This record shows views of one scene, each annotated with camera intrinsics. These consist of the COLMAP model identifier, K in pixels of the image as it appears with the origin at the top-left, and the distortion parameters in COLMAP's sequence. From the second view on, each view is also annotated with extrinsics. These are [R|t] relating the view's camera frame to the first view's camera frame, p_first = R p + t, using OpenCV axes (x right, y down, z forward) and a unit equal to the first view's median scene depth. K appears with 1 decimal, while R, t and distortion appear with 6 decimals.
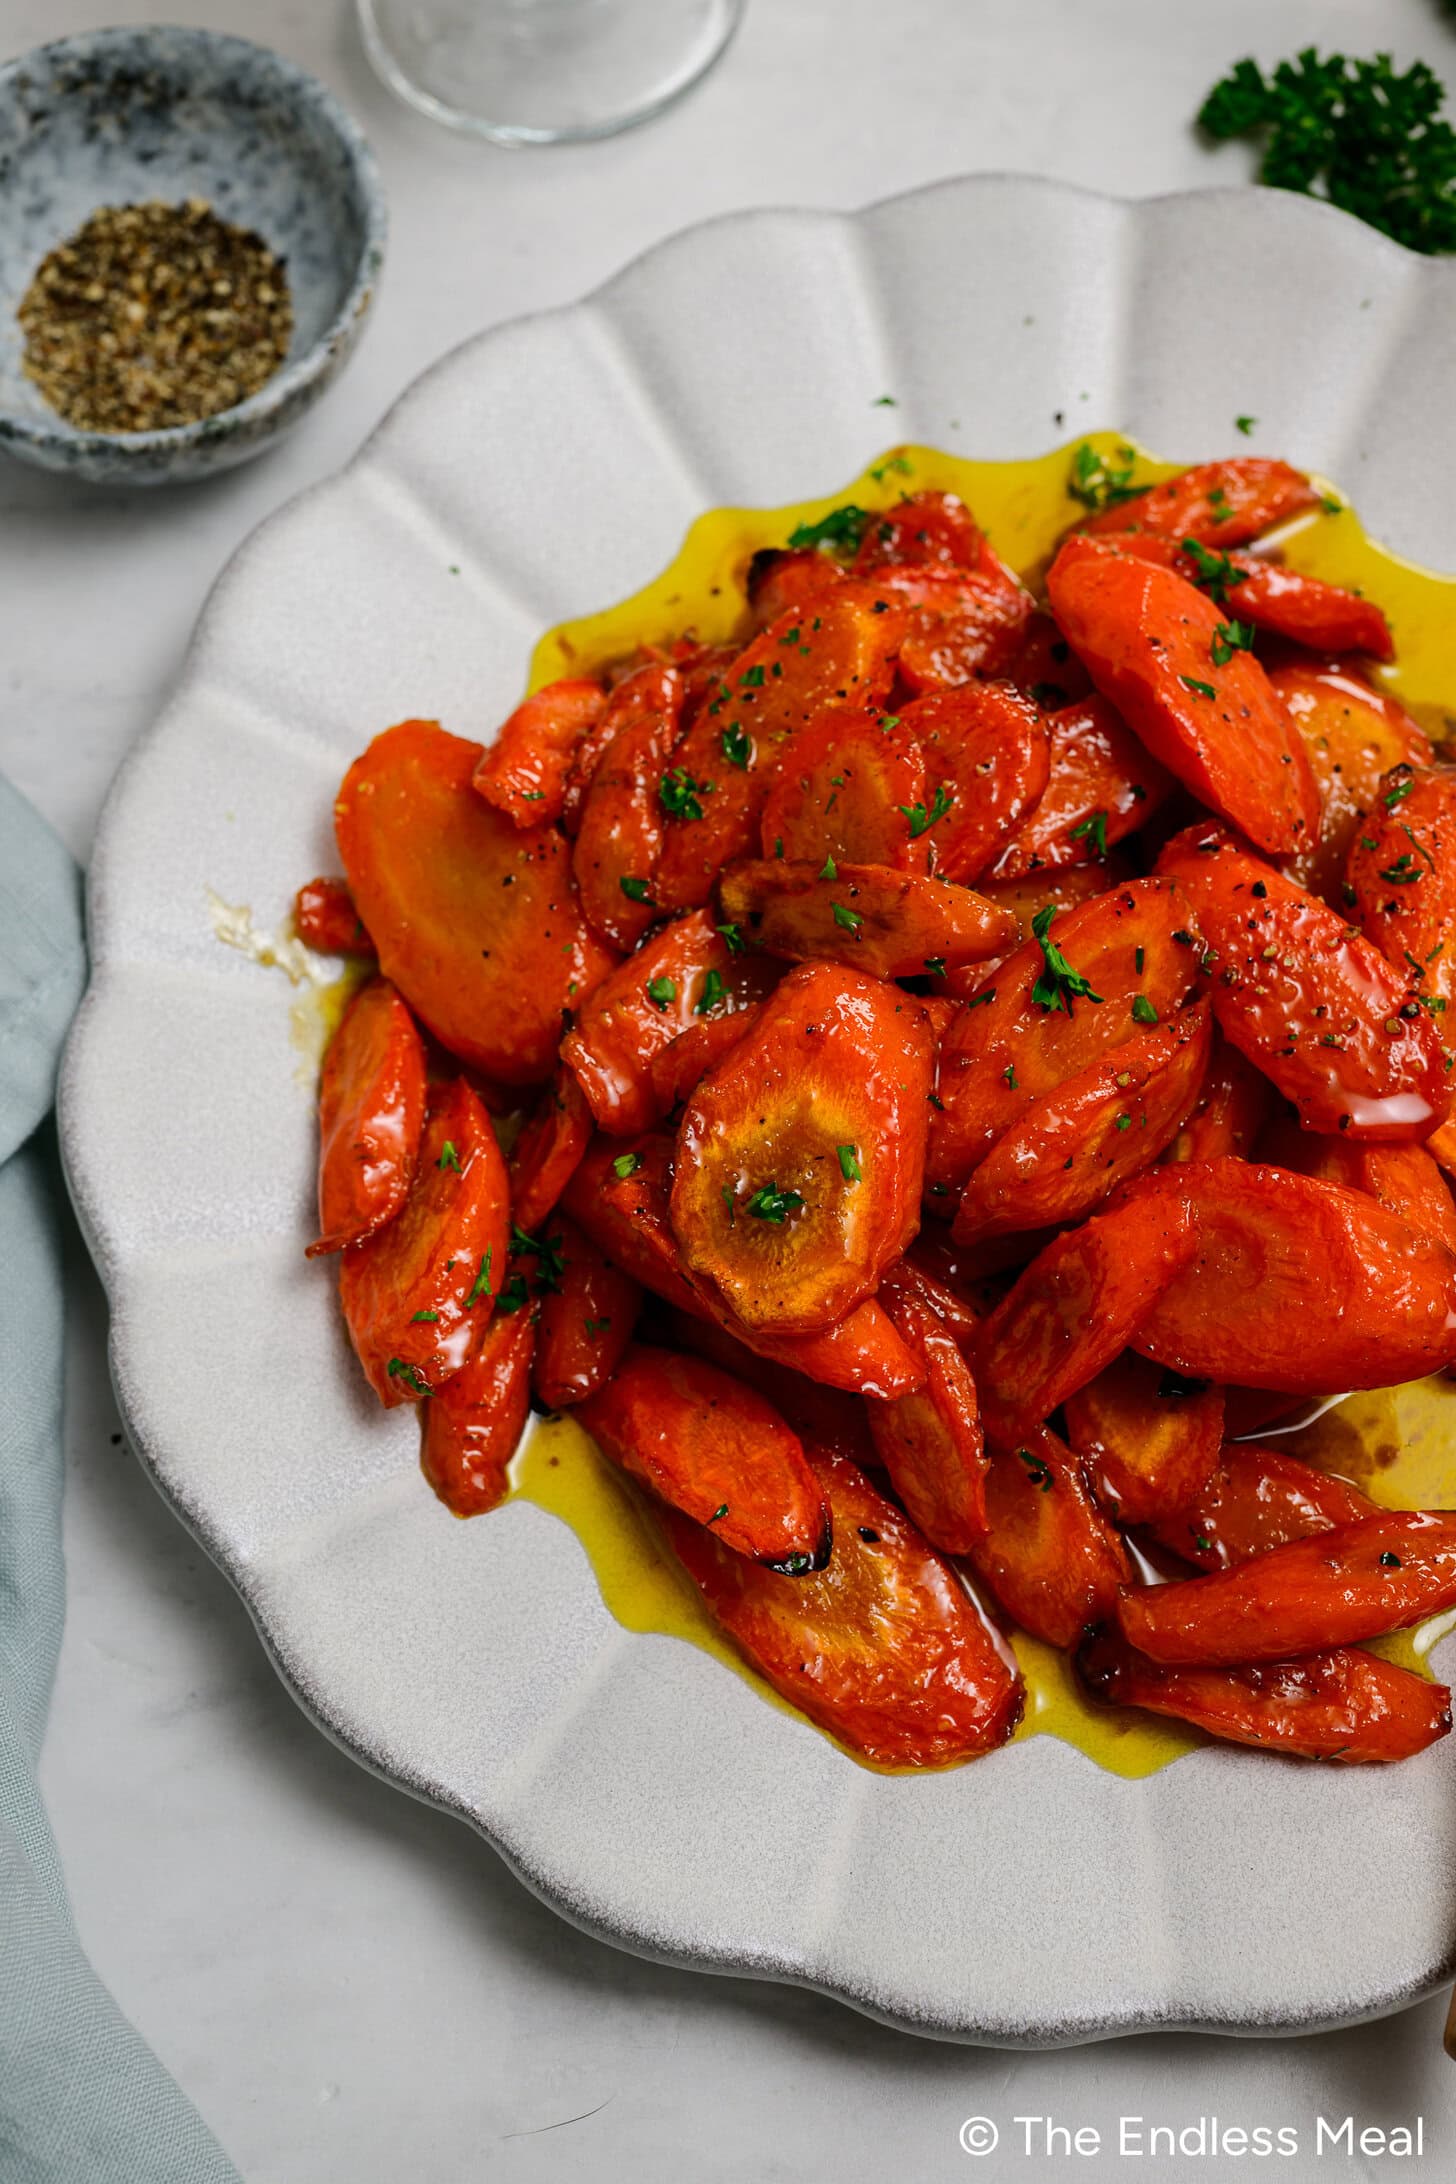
lens RADIAL K [[2893.2, 0, 728.0], [0, 2893.2, 1092.0], [0, 0, 1]] dist [-0.015076, -0.043002]
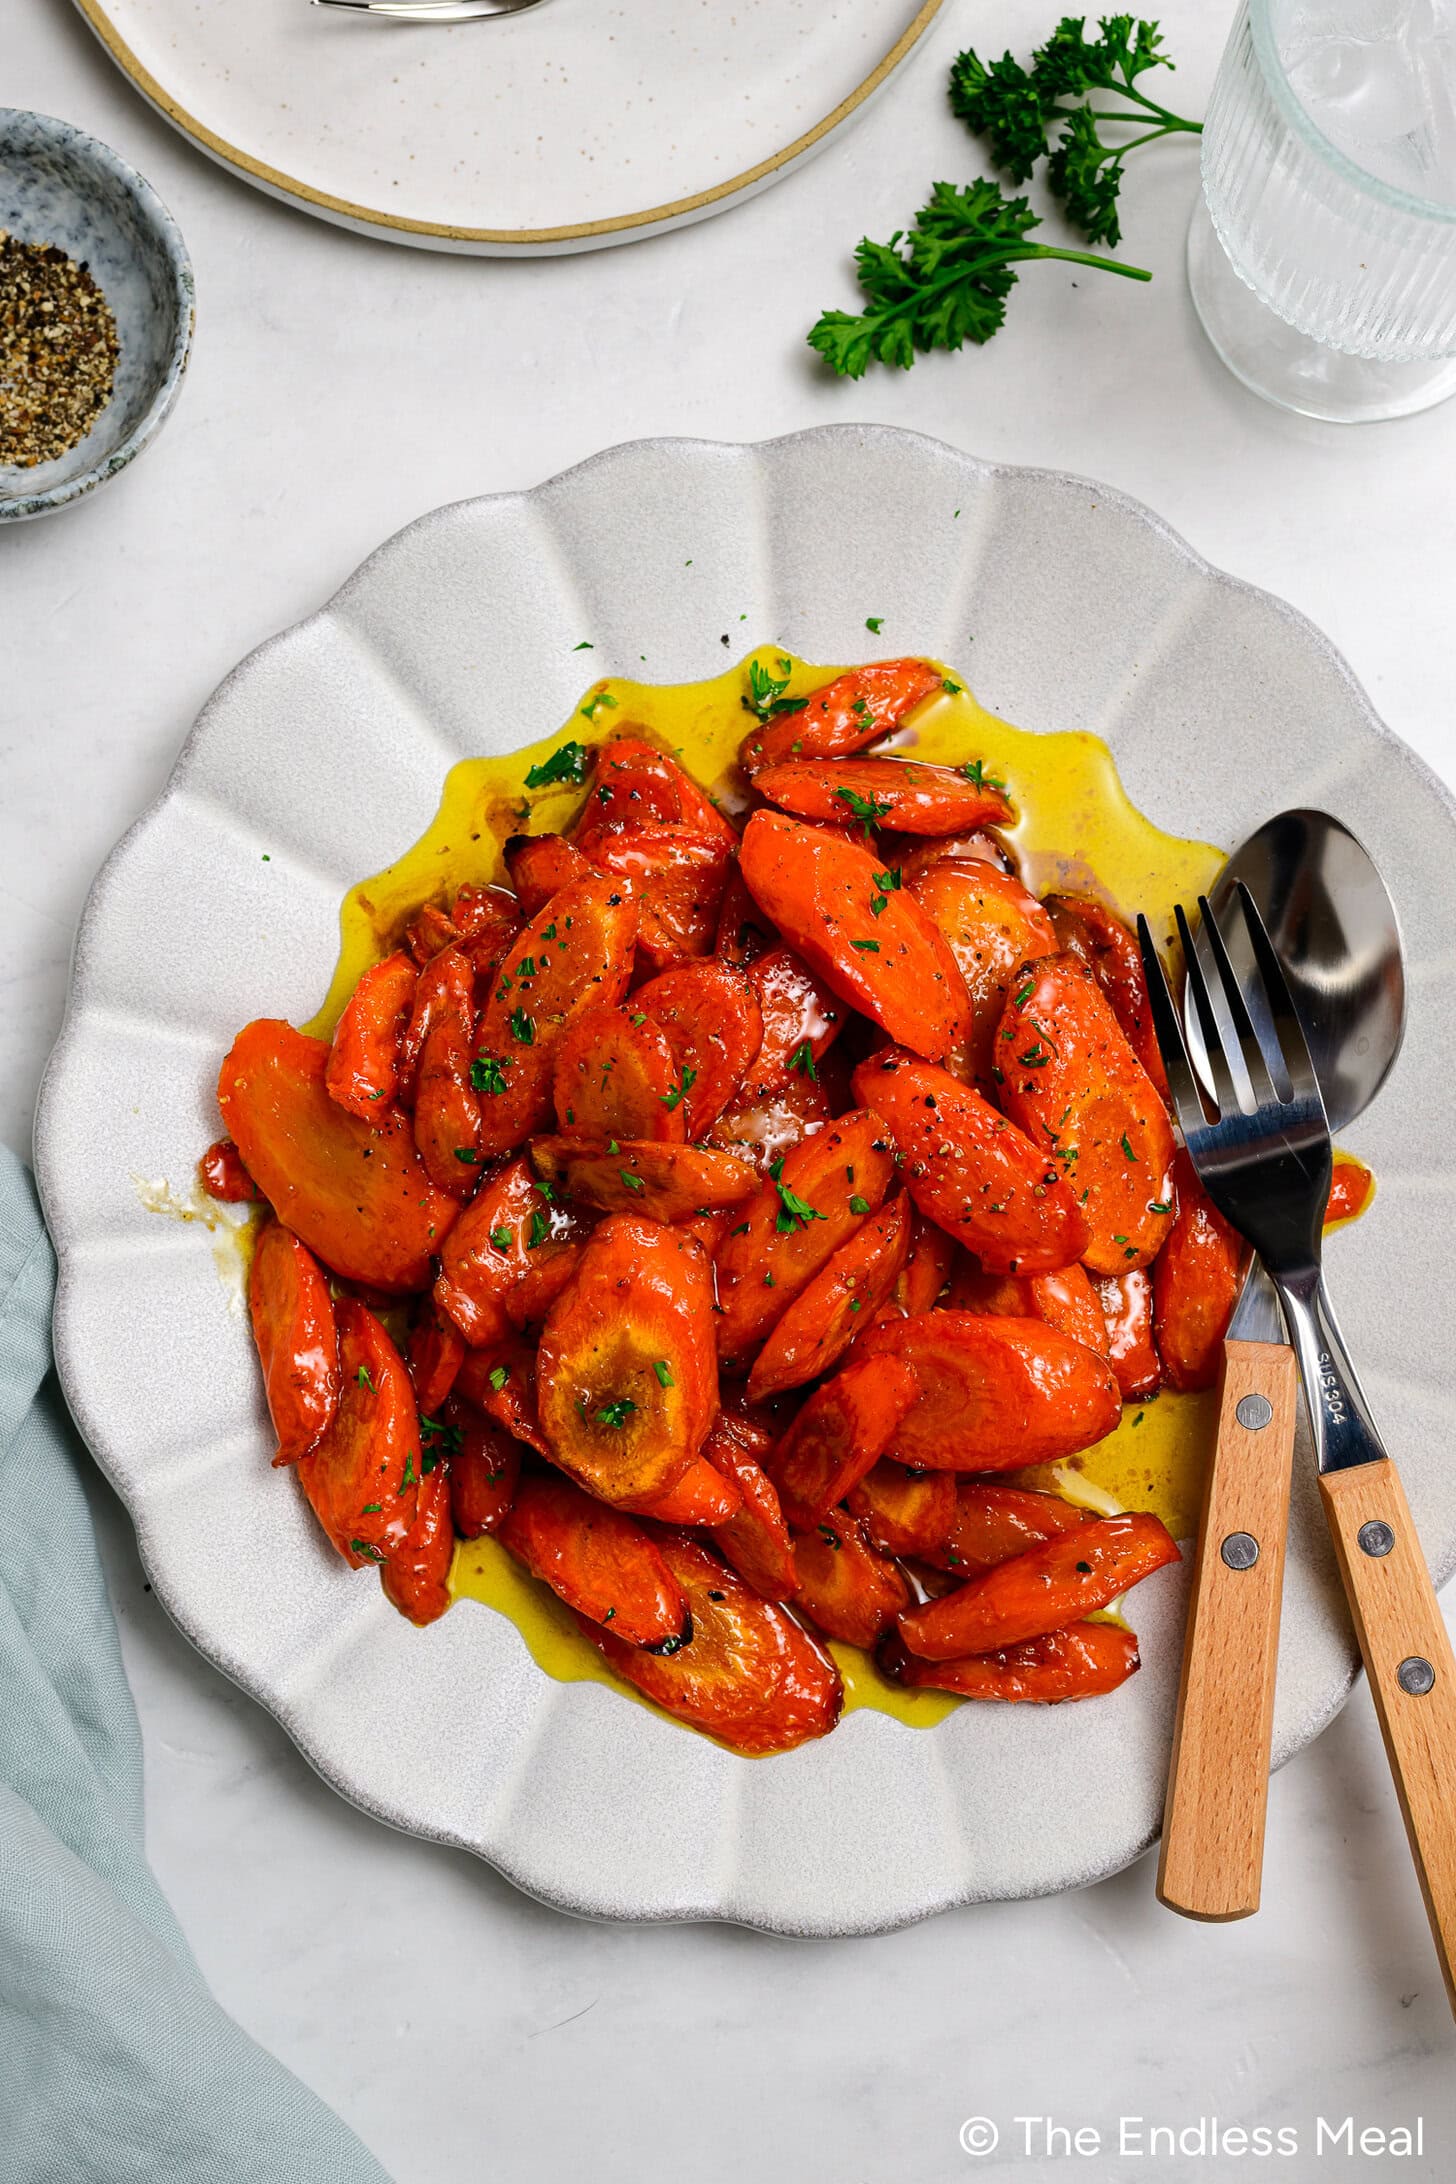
lens RADIAL K [[2988.9, 0, 728.0], [0, 2988.9, 1092.0], [0, 0, 1]] dist [-0.029202, 0.002618]
pose [[0.984345, -0.166767, 0.057045, 0.012571], [0.149028, 0.960304, 0.235813, -0.408744], [-0.094106, -0.223620, 0.970123, -0.330805]]
